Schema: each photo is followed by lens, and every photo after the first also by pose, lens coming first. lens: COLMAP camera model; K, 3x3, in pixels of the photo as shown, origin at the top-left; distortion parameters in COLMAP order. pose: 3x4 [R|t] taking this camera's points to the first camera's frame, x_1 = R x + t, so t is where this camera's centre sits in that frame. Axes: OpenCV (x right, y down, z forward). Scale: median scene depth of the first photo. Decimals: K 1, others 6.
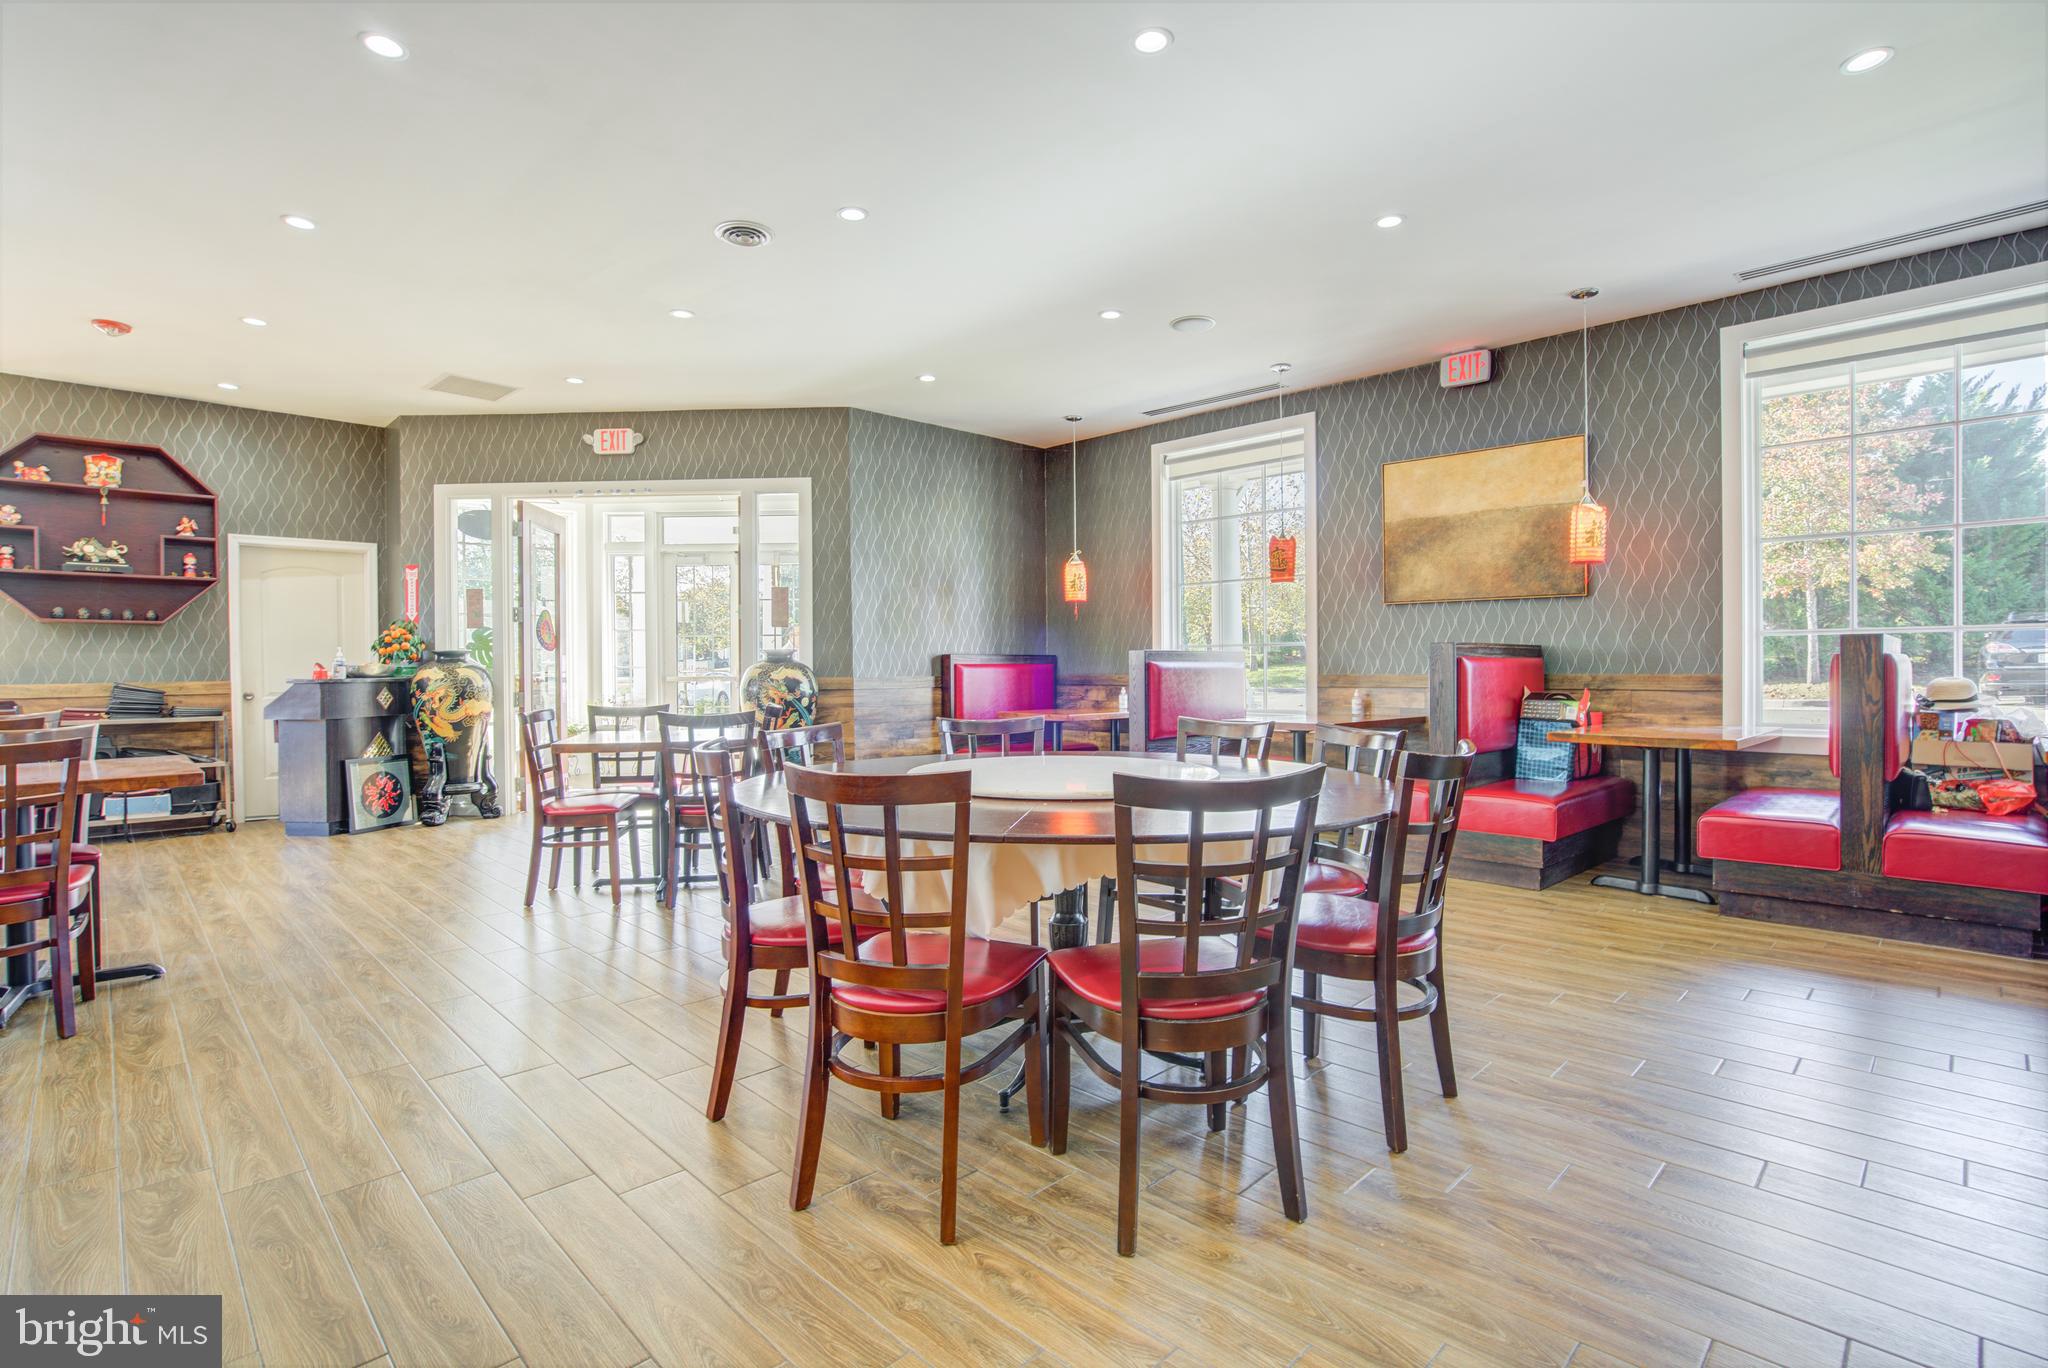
lens RADIAL K [[977.0, 0, 1022.6], [0, 977.0, 679.9], [0, 0, 1]] dist [-0.051615, 0.020238]
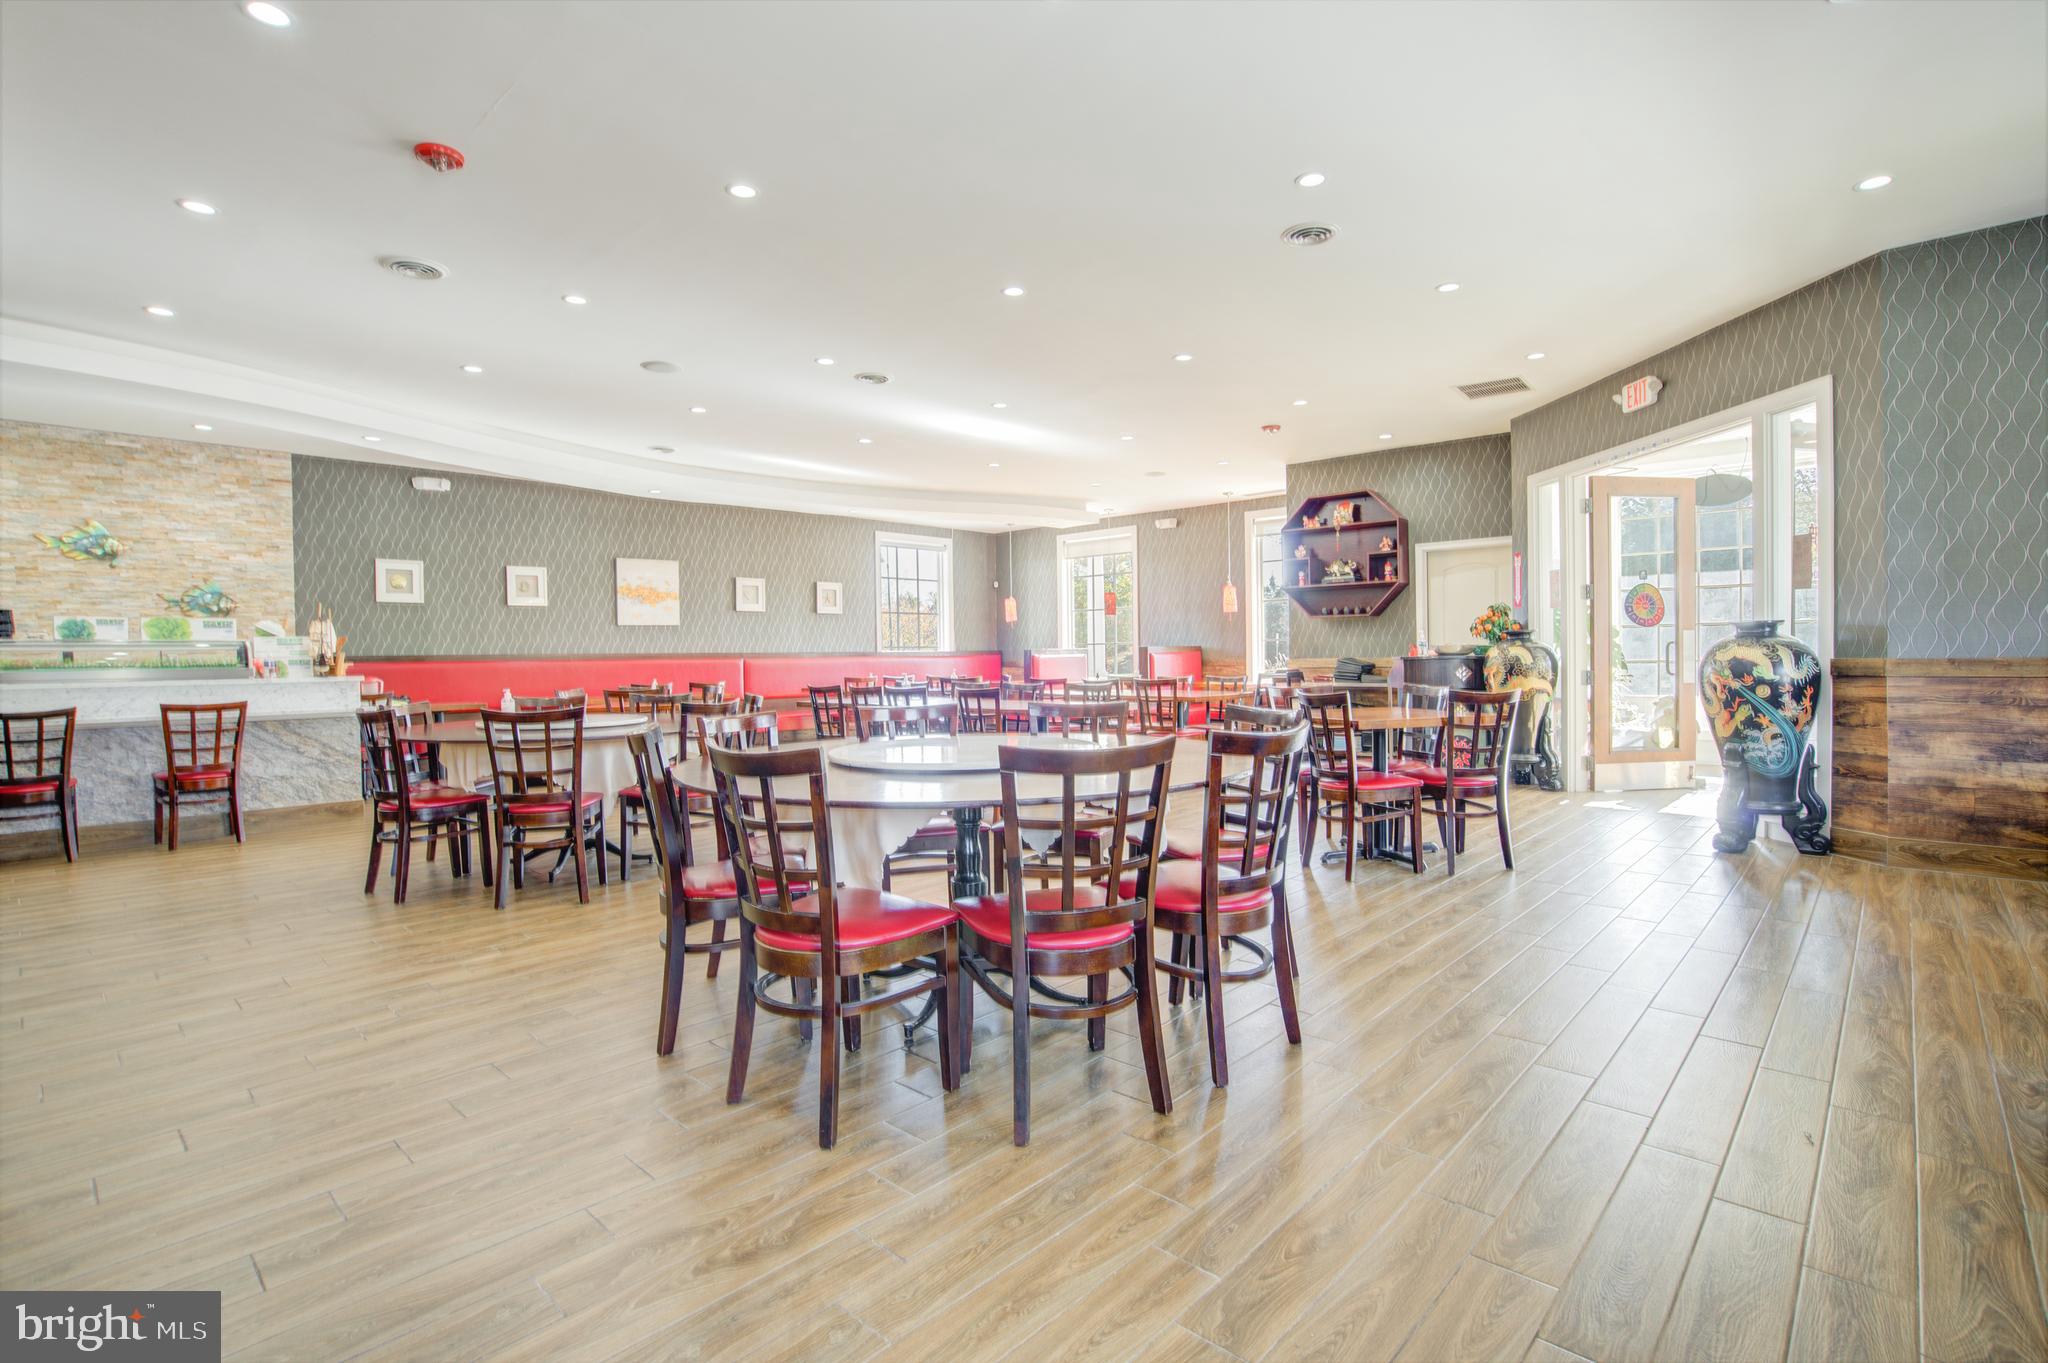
lens RADIAL K [[977.0, 0, 1032.7], [0, 977.0, 677.3], [0, 0, 1]] dist [-0.051615, 0.020238]
pose [[0.049191, 0.027971, -0.998398, 0.490628], [0.000891, 0.999606, 0.028048, -0.009303], [0.998789, -0.002270, 0.049147, 0.423275]]
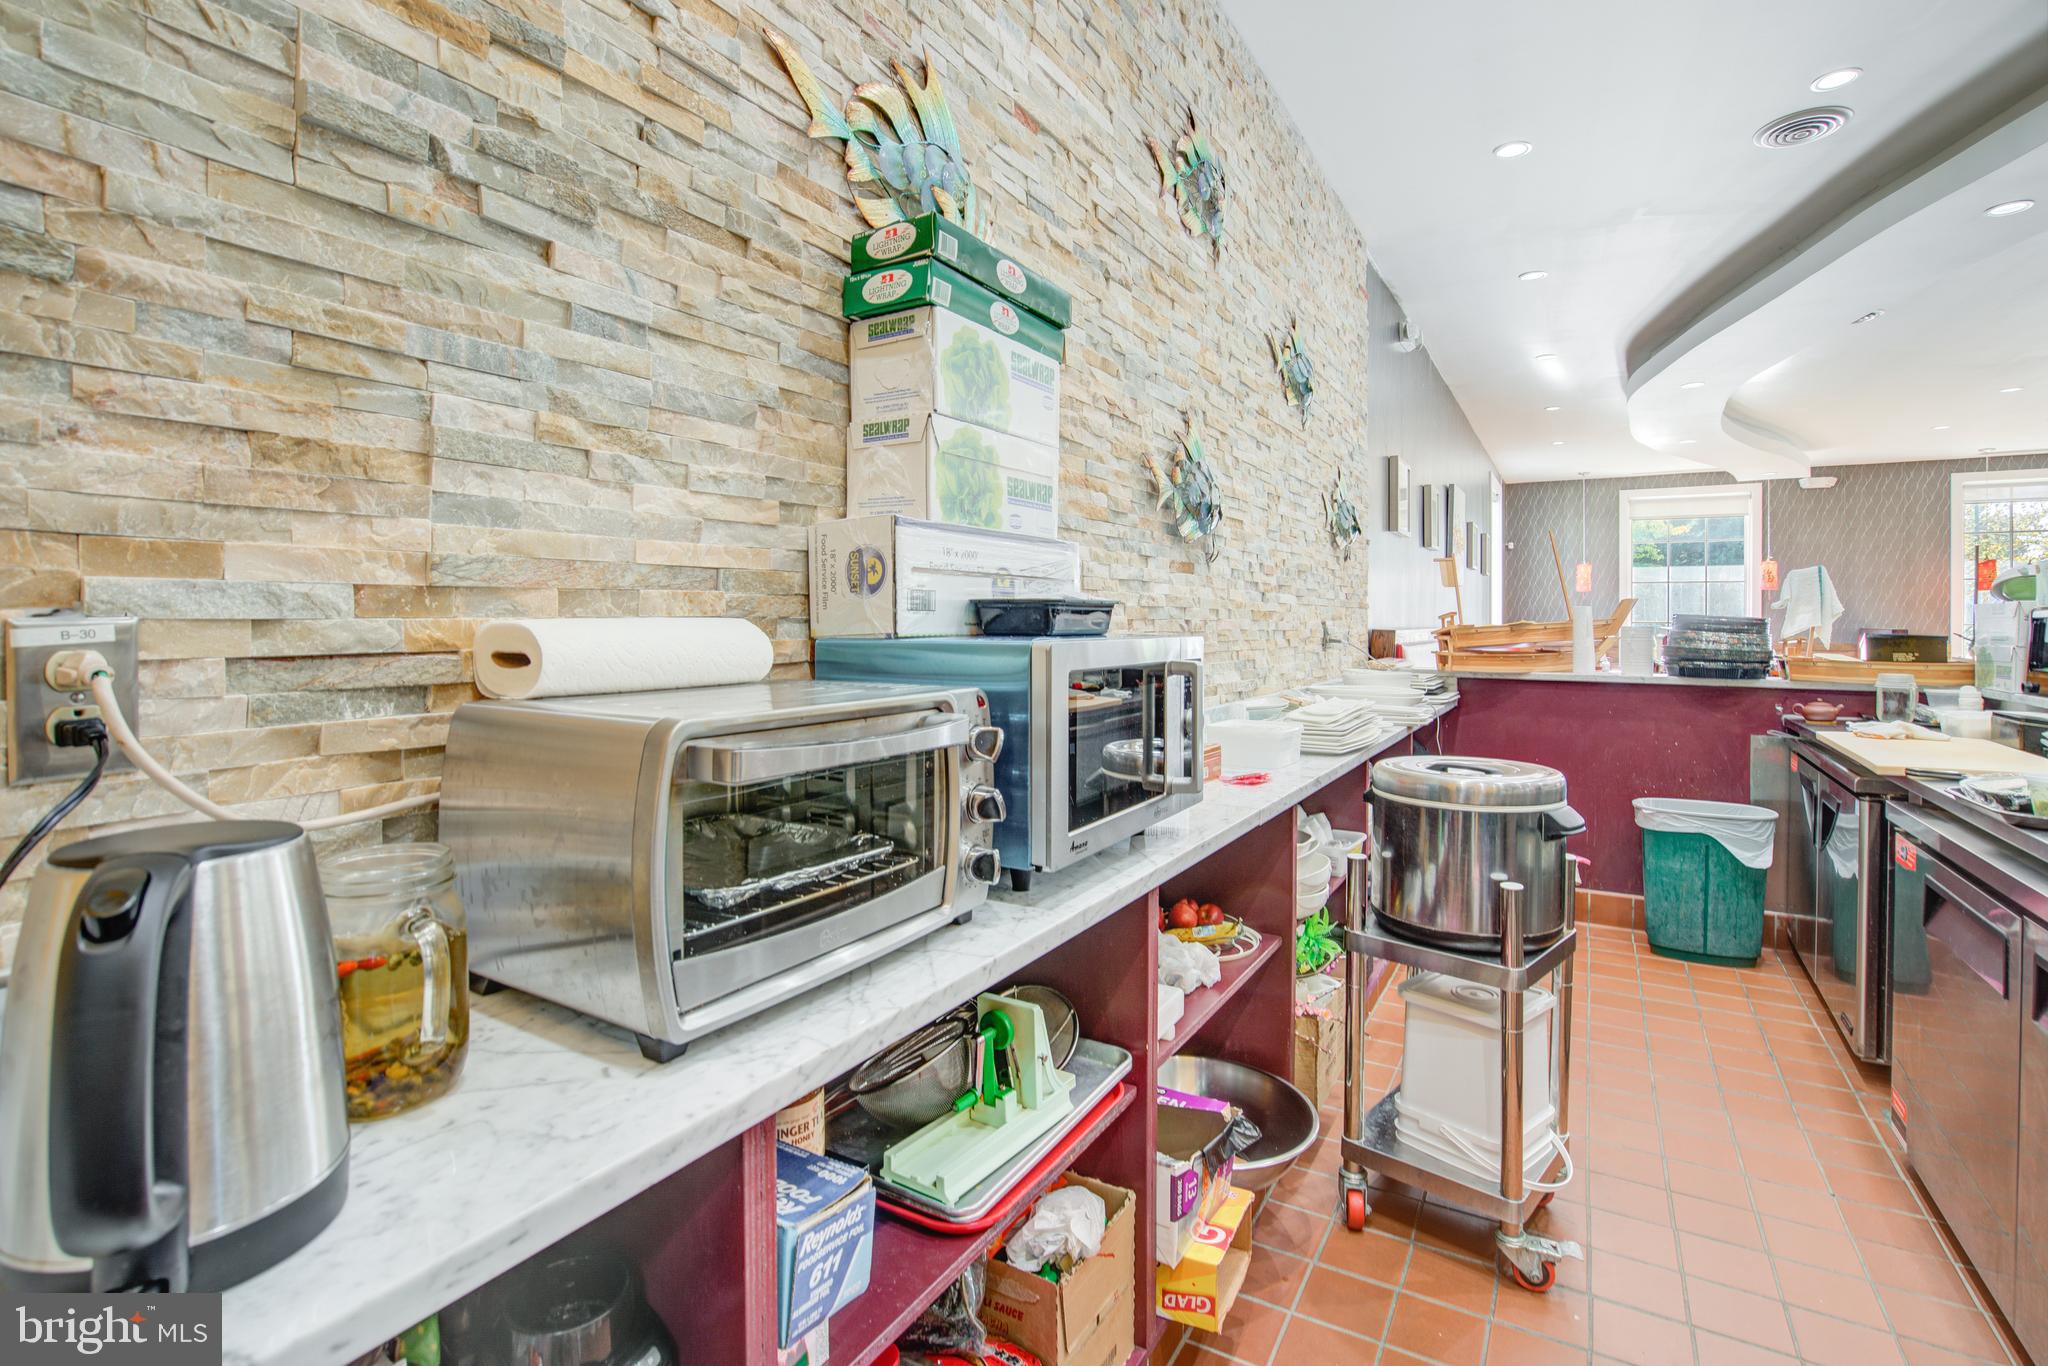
lens RADIAL K [[977.0, 0, 1040.4], [0, 977.0, 619.8], [0, 0, 1]] dist [-0.051615, 0.020238]
pose [[0.258669, 0.010882, -0.965905, -0.235167], [-0.022160, 0.999740, 0.005329, -0.007188], [0.965712, 0.020026, 0.258843, -0.901135]]
